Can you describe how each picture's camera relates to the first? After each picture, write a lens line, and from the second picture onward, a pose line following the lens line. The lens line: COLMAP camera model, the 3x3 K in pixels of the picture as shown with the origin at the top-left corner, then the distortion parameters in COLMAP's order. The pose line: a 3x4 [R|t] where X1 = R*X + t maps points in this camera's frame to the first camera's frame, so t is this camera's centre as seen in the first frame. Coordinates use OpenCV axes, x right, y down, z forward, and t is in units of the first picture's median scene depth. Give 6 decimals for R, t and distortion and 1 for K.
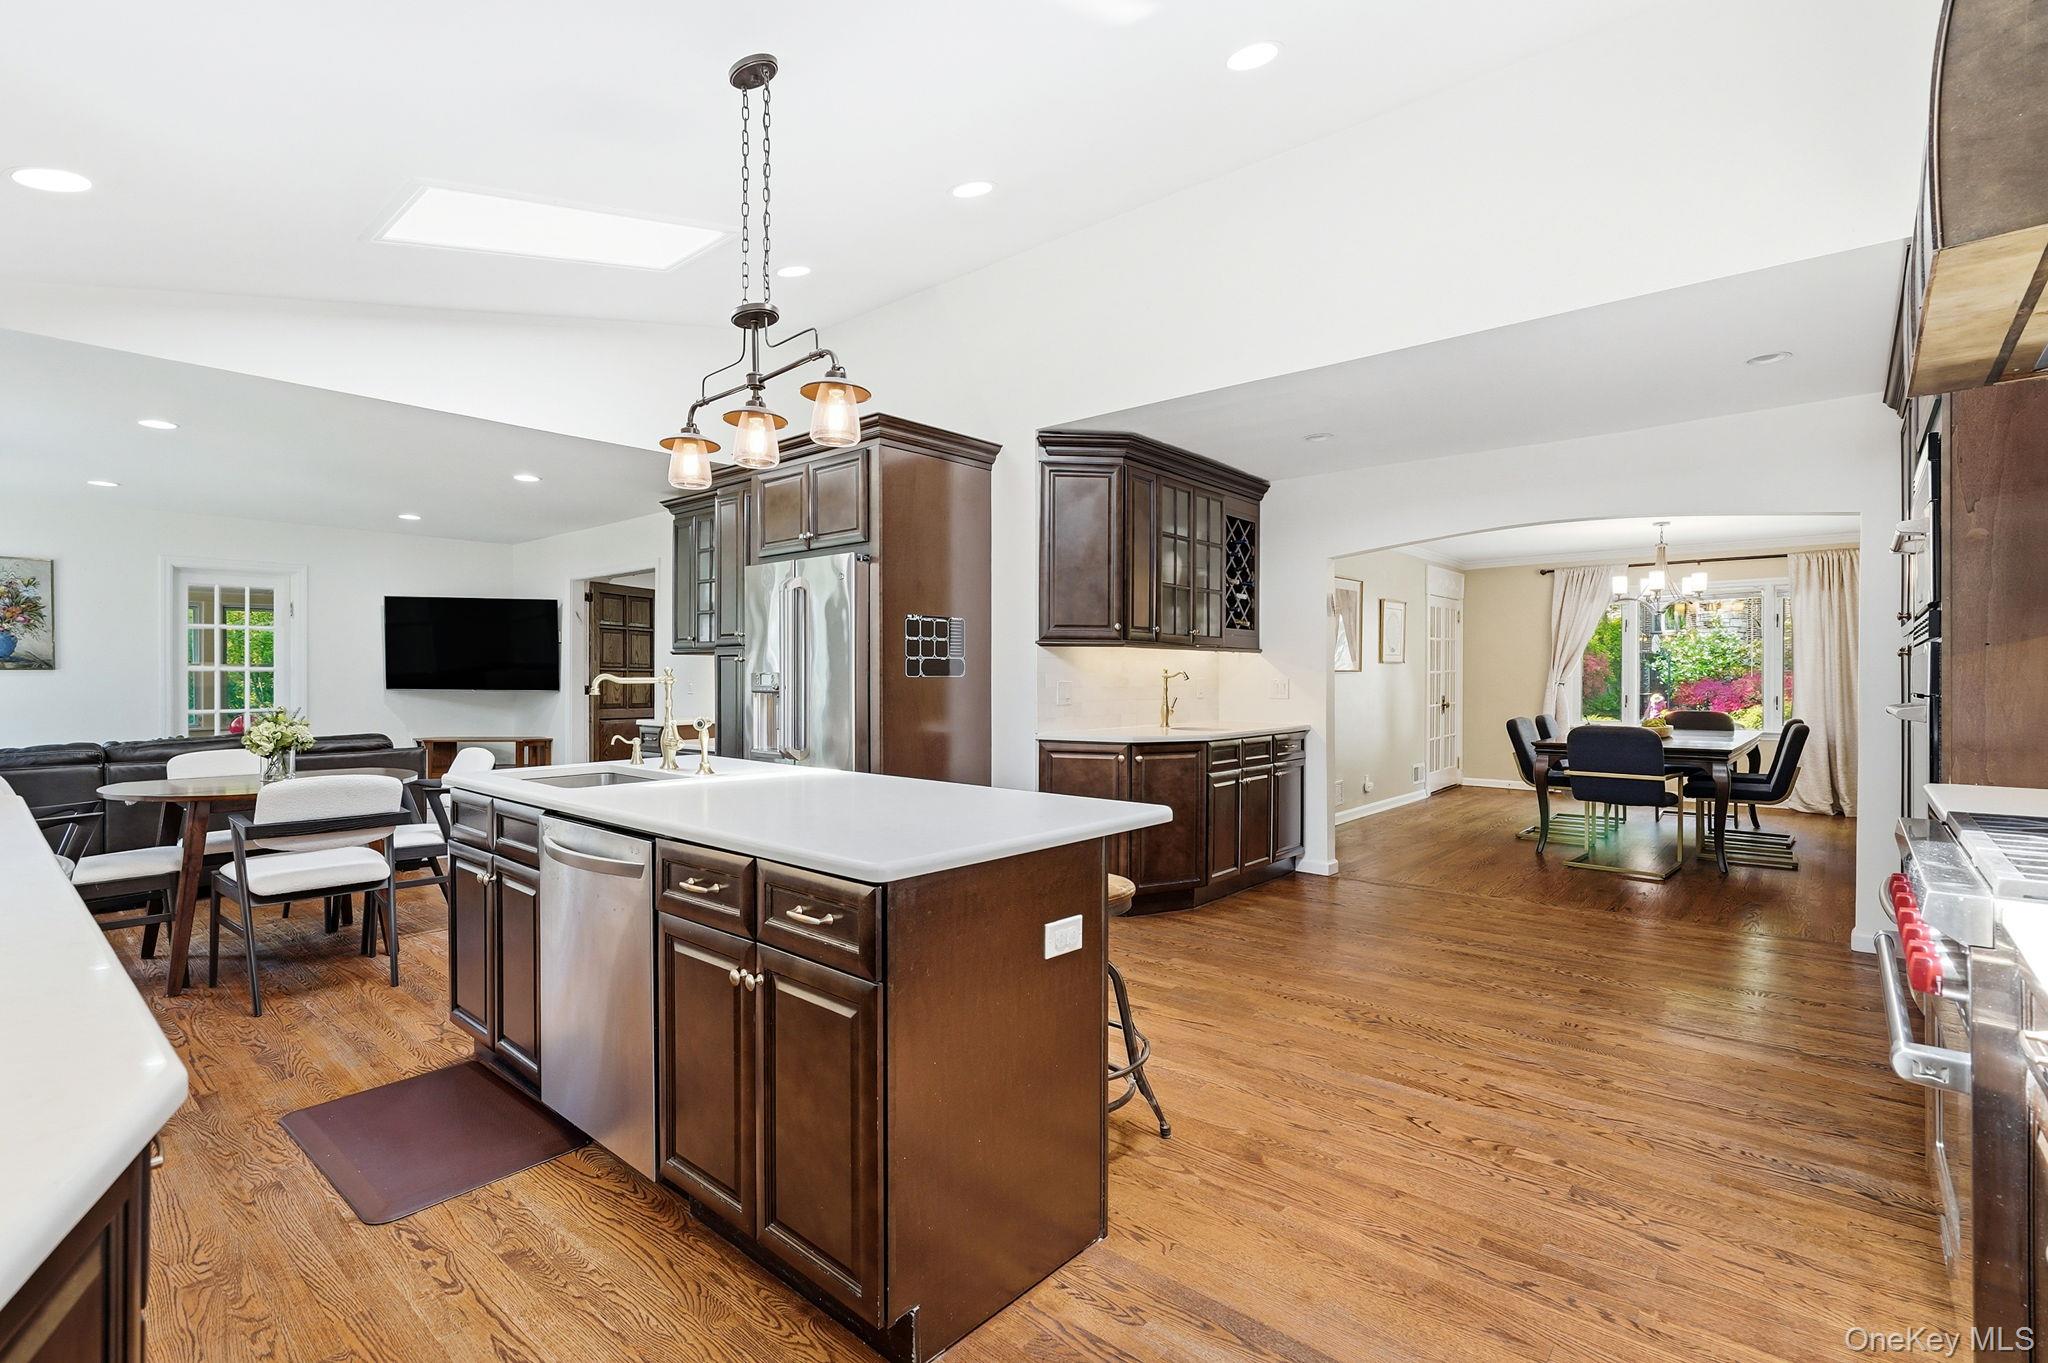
lens RADIAL K [[942.8, 0, 1018.0], [0, 942.8, 678.2], [0, 0, 1]] dist [-0.001580, -0.000058]
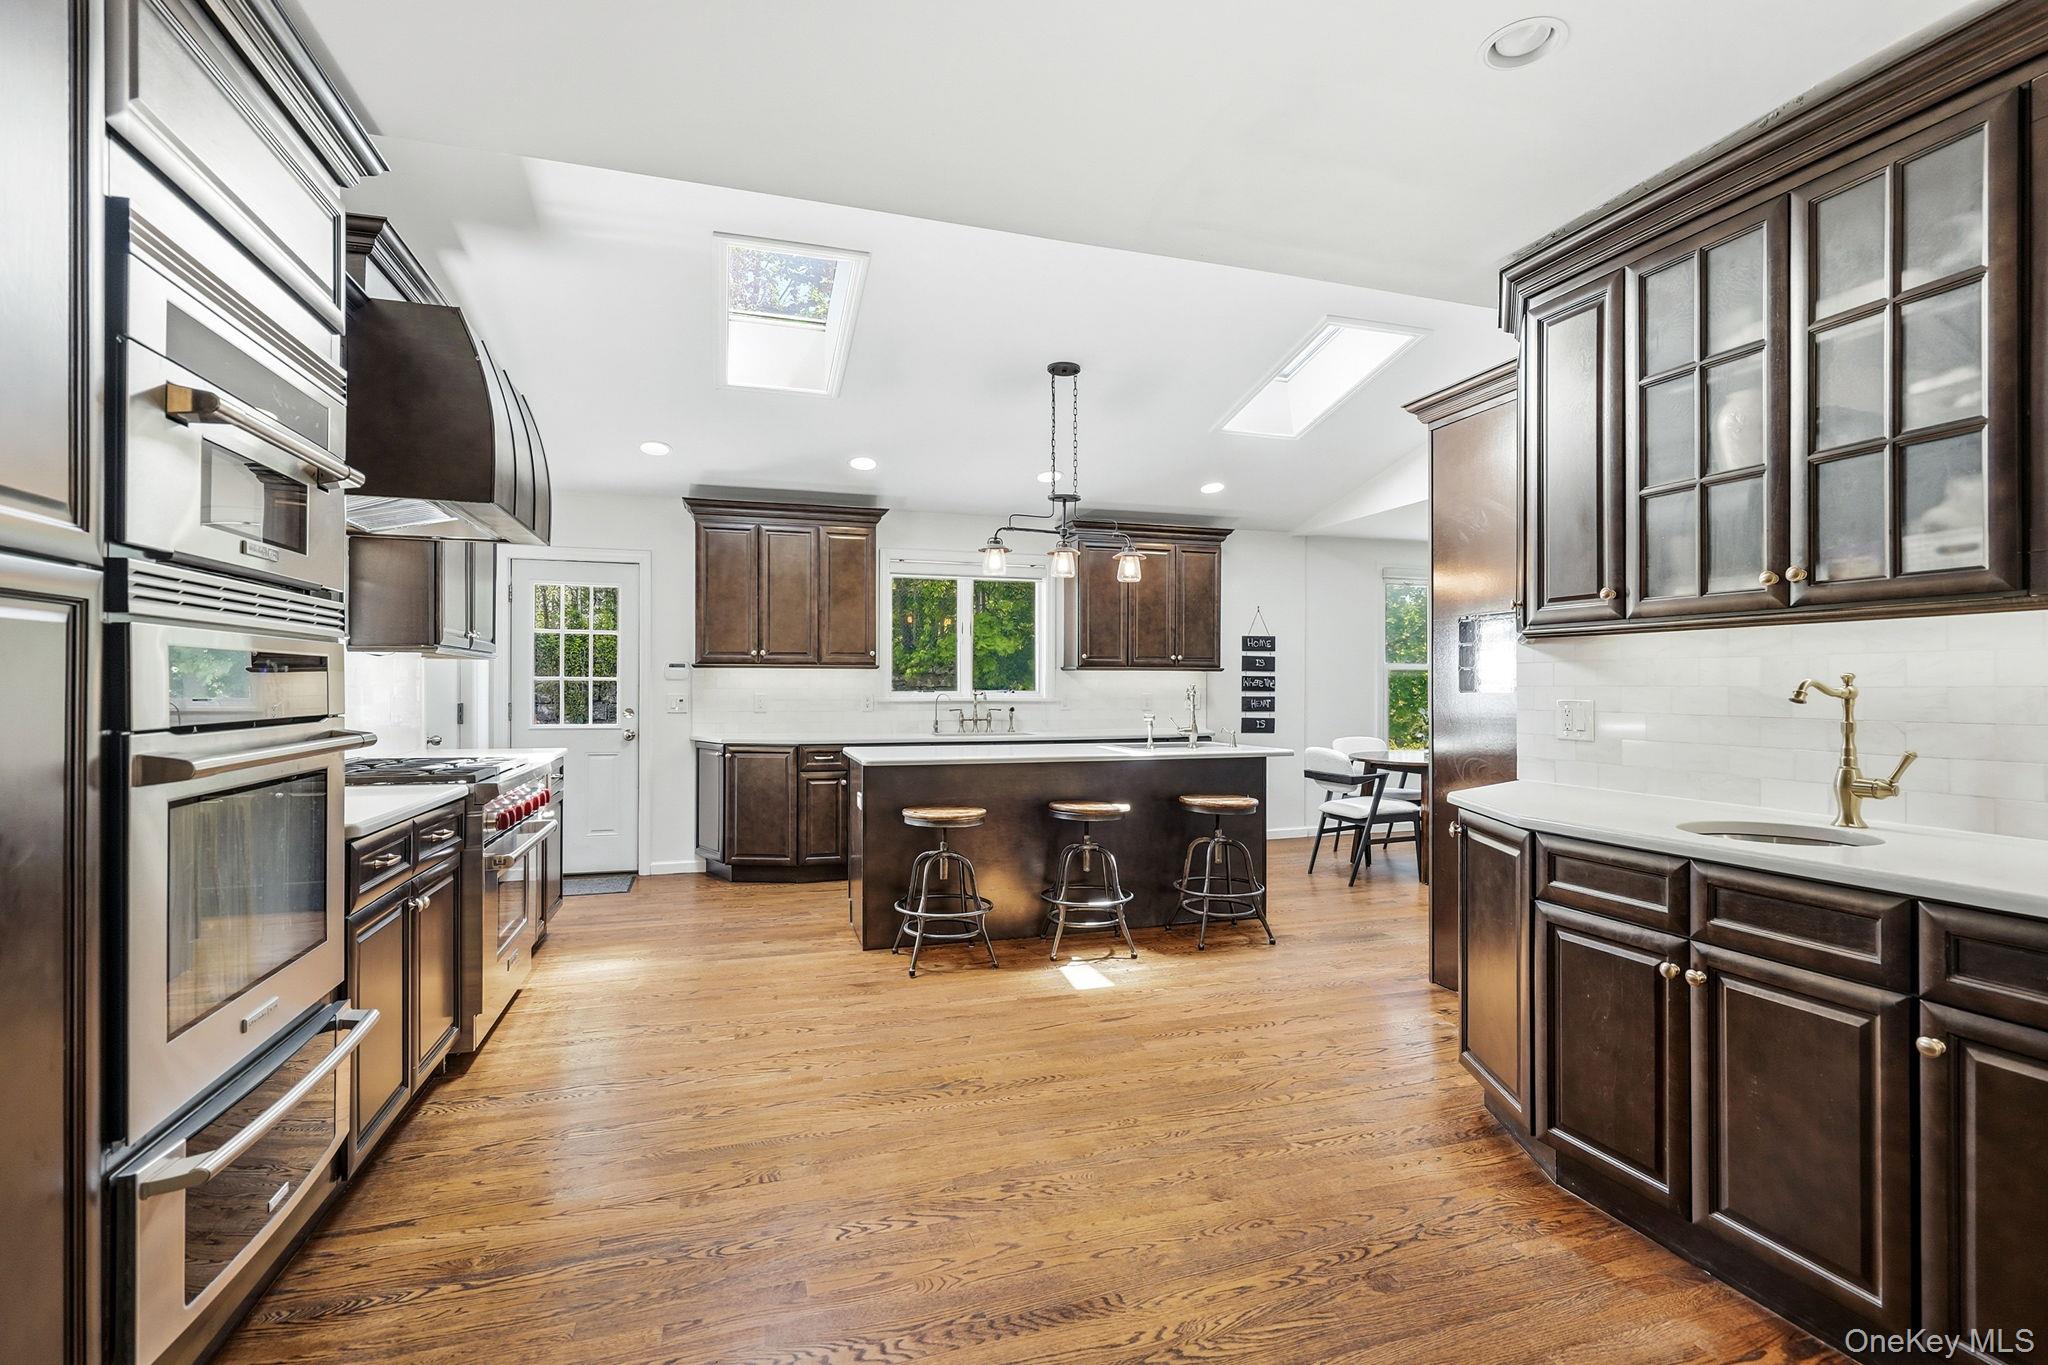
lens RADIAL K [[942.8, 0, 1020.5], [0, 942.8, 684.8], [0, 0, 1]] dist [-0.001580, -0.000058]
pose [[-0.523847, -0.005739, -0.851793, 1.118255], [-0.005402, 0.999980, -0.003415, -0.002480], [0.851795, 0.002812, -0.523868, 1.566726]]
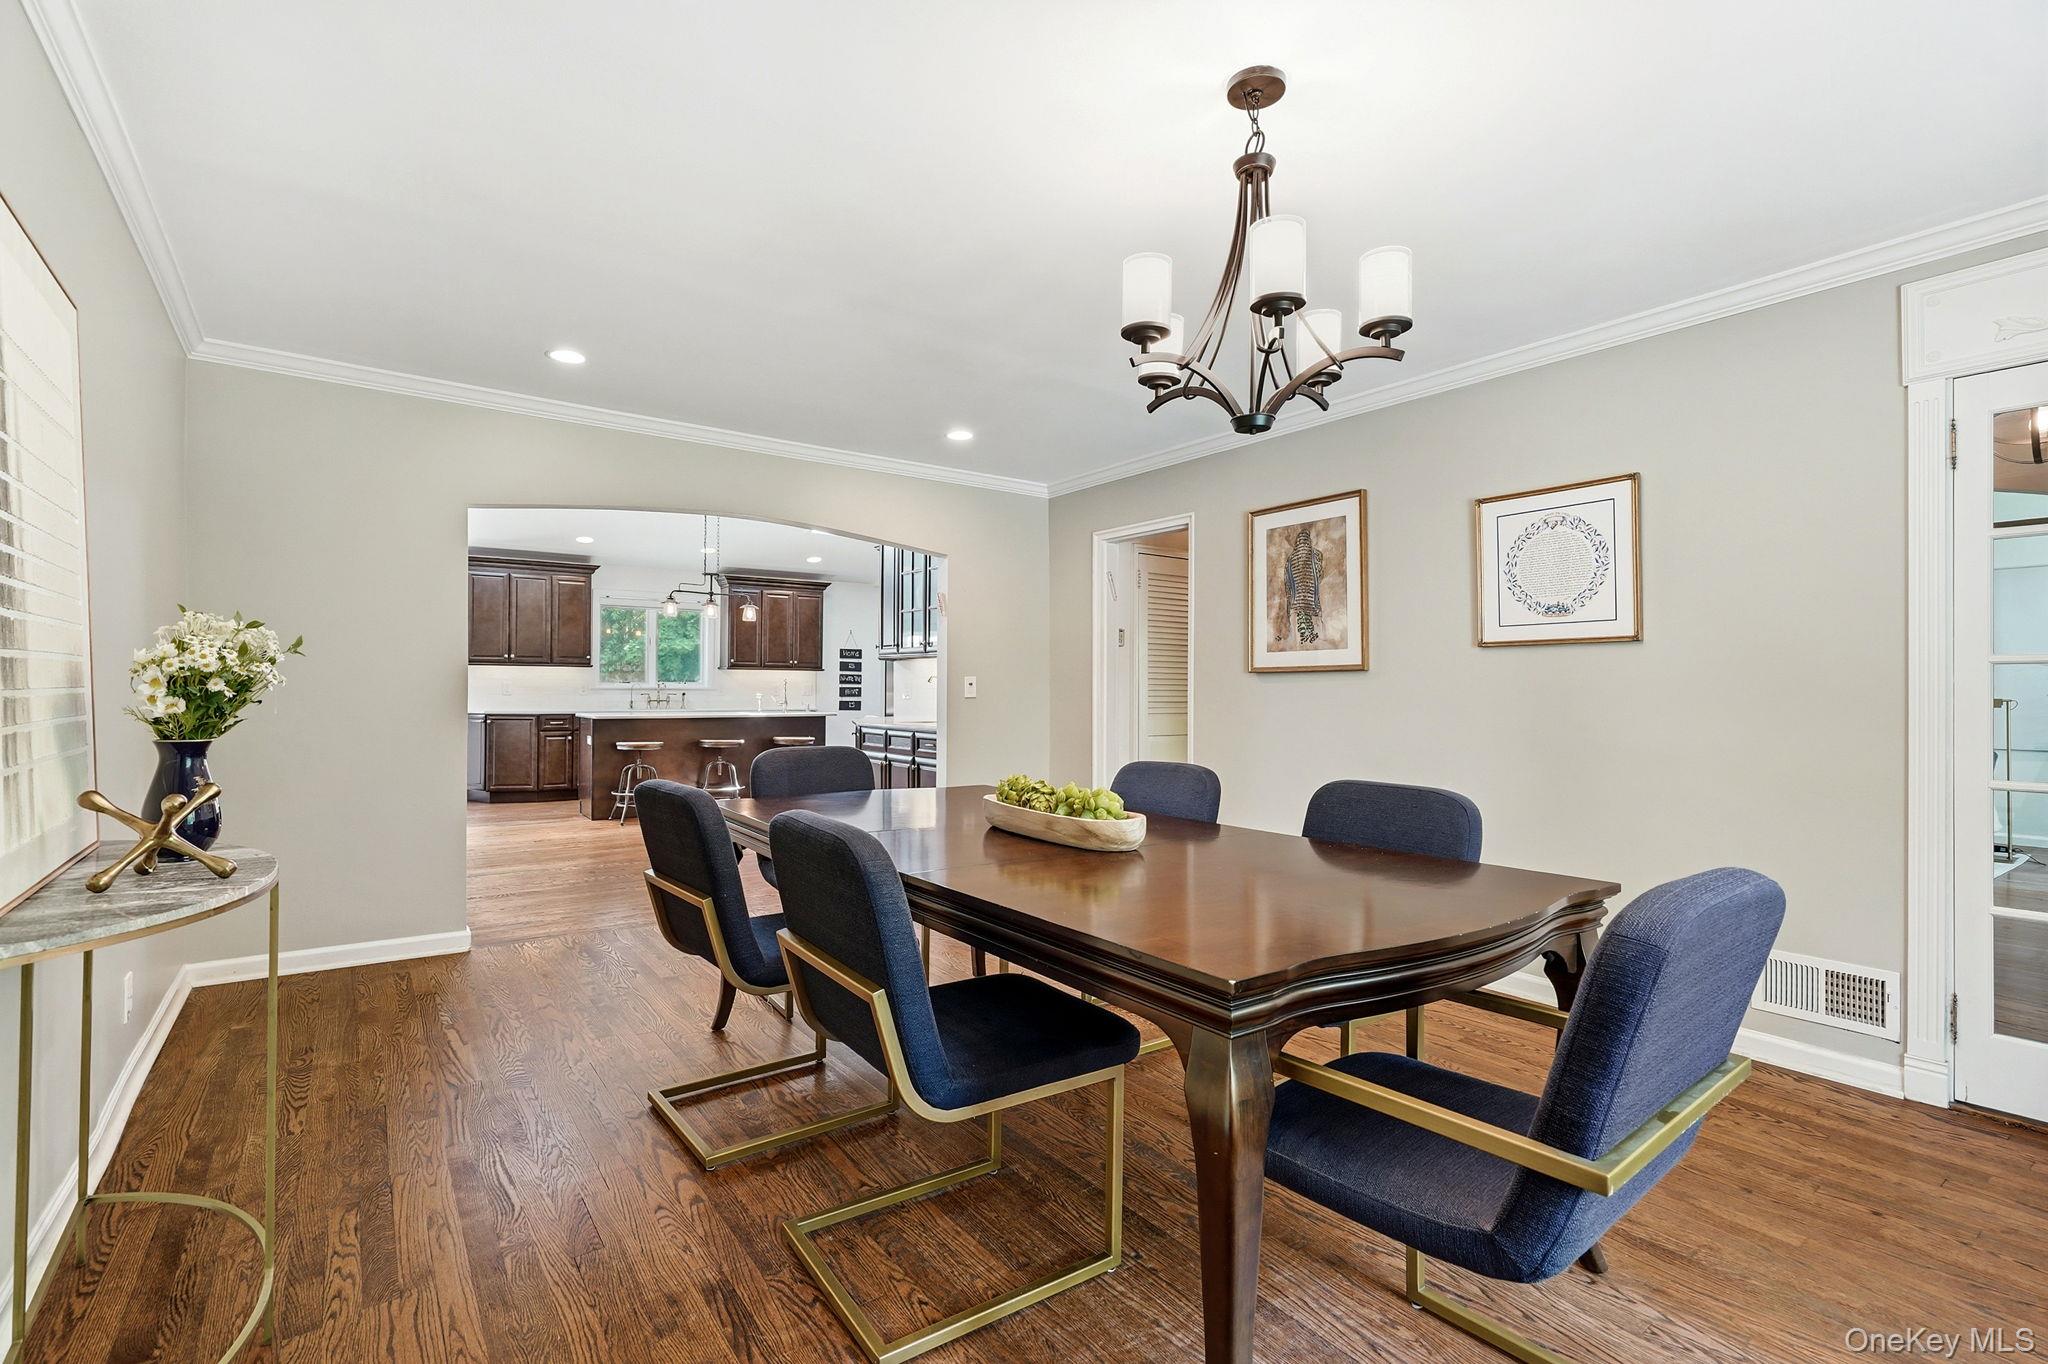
lens RADIAL K [[942.8, 0, 1027.0], [0, 942.8, 684.0], [0, 0, 1]] dist [-0.001580, -0.000058]
pose [[-0.228132, -0.007773, -0.973599, 1.585649], [-0.010341, 0.999931, -0.005560, 0.005303], [0.973575, 0.008800, -0.228196, 1.891870]]
